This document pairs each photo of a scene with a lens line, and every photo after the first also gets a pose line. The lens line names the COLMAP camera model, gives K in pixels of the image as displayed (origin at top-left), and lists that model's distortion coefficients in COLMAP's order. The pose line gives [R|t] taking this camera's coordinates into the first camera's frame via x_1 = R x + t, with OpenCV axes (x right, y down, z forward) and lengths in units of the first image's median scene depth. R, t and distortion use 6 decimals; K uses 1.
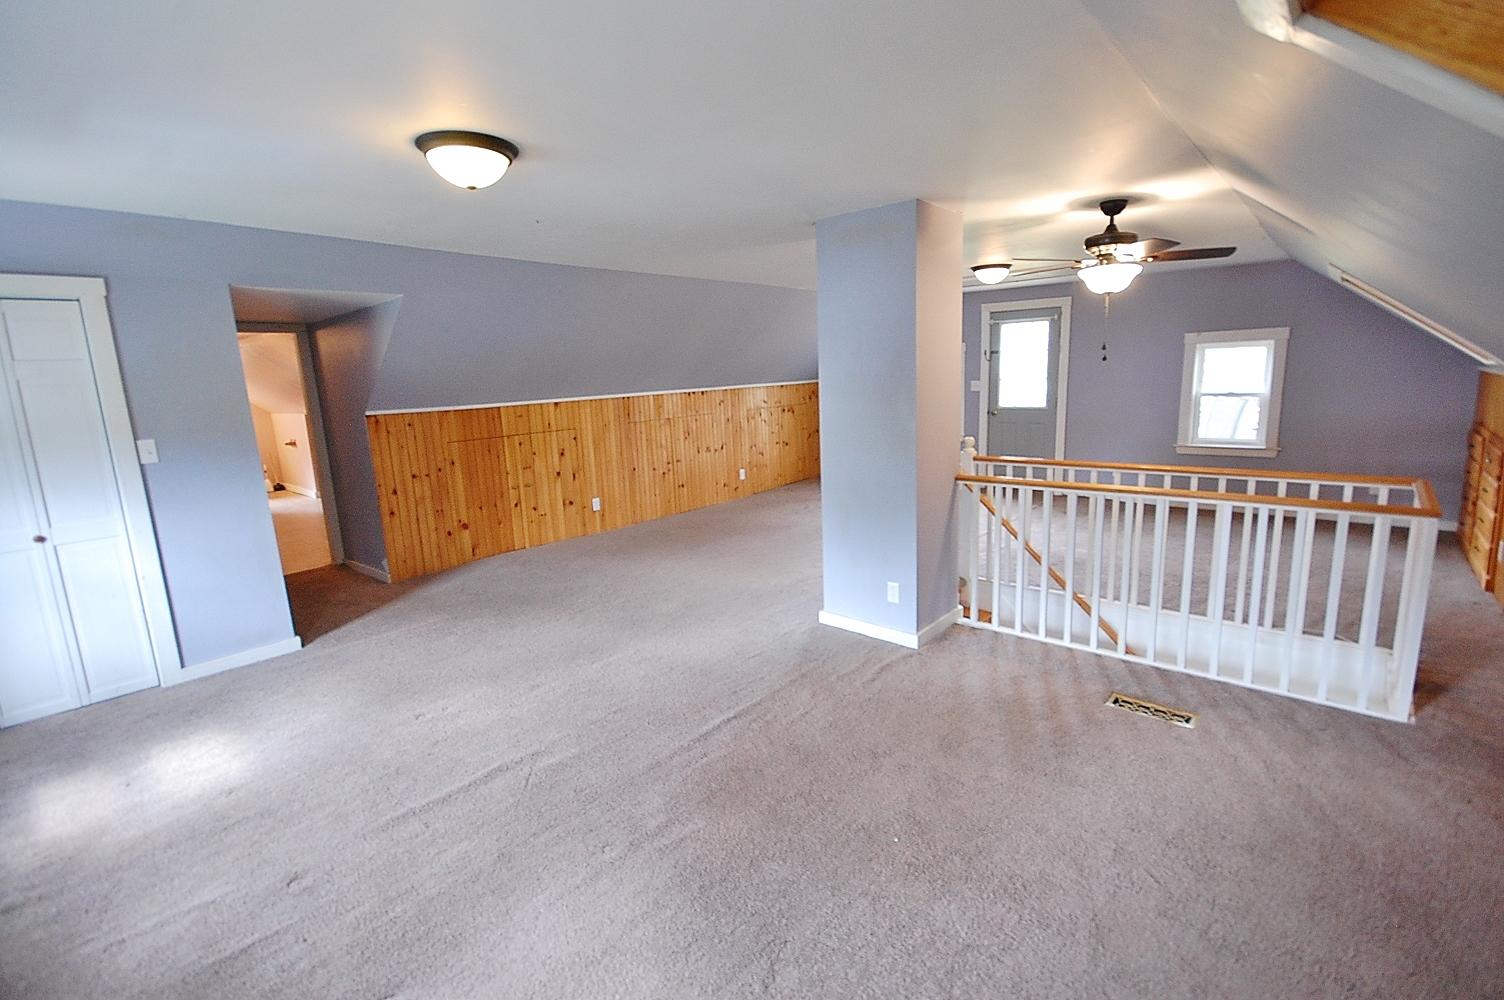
lens RADIAL K [[700.9, 0, 763.9], [0, 700.9, 505.7], [0, 0, 1]] dist [0.000202, 0.000059]
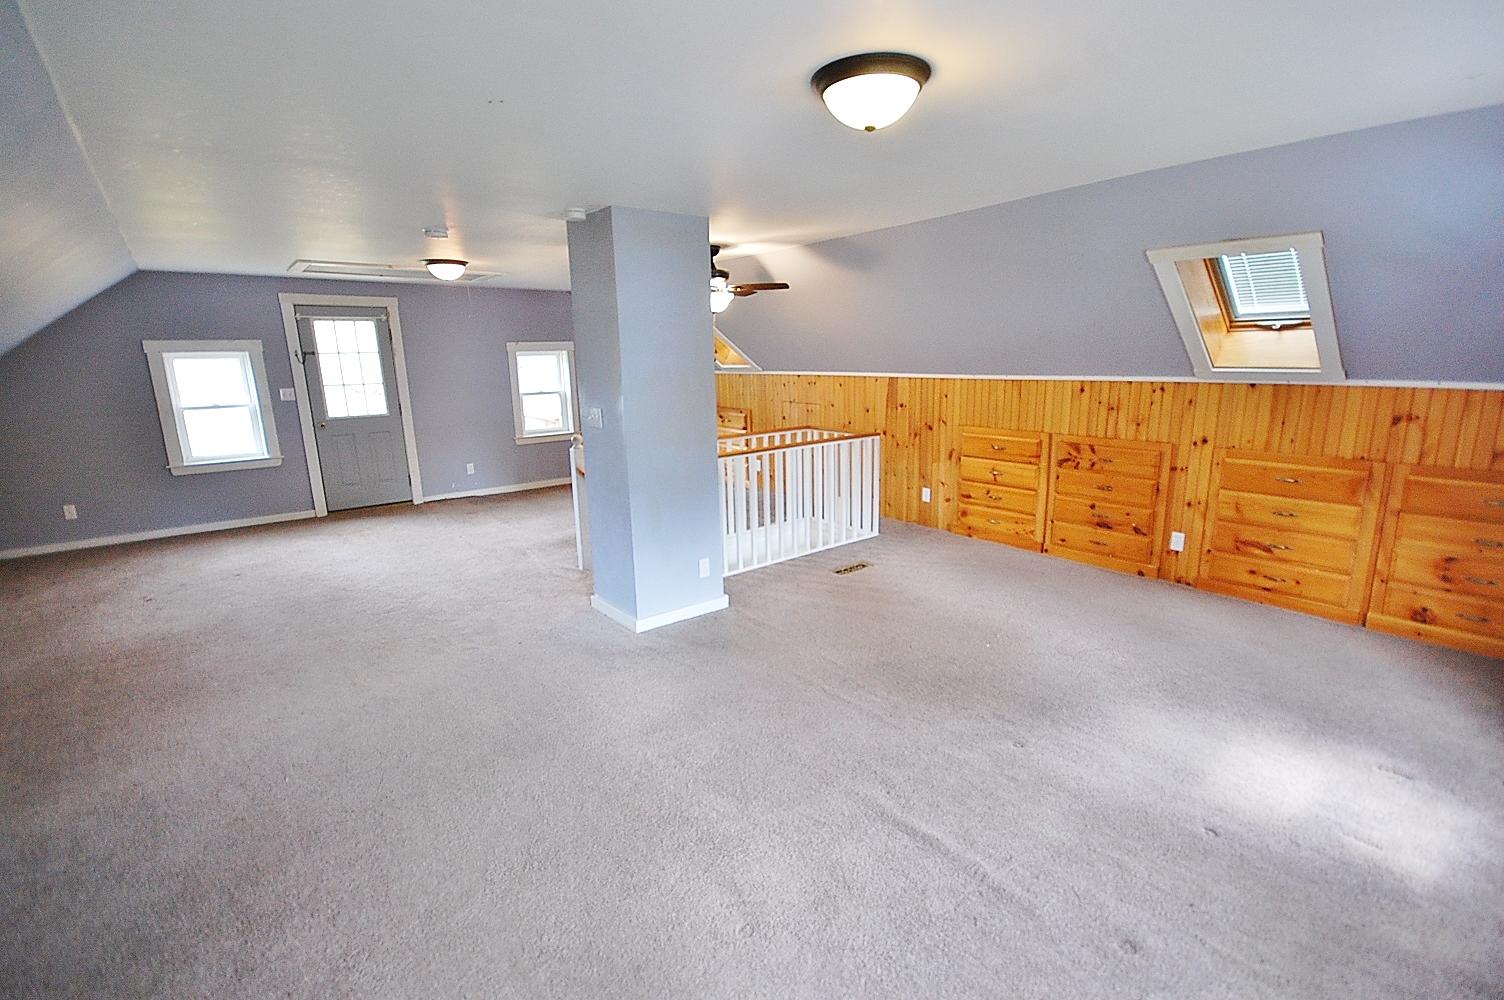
lens RADIAL K [[700.9, 0, 763.9], [0, 700.9, 505.7], [0, 0, 1]] dist [0.000202, 0.000059]
pose [[0.147427, -0.180907, 0.972388, -0.553212], [0.200918, 0.968110, 0.149650, -0.075002], [-0.968451, 0.173307, 0.179073, 0.452157]]
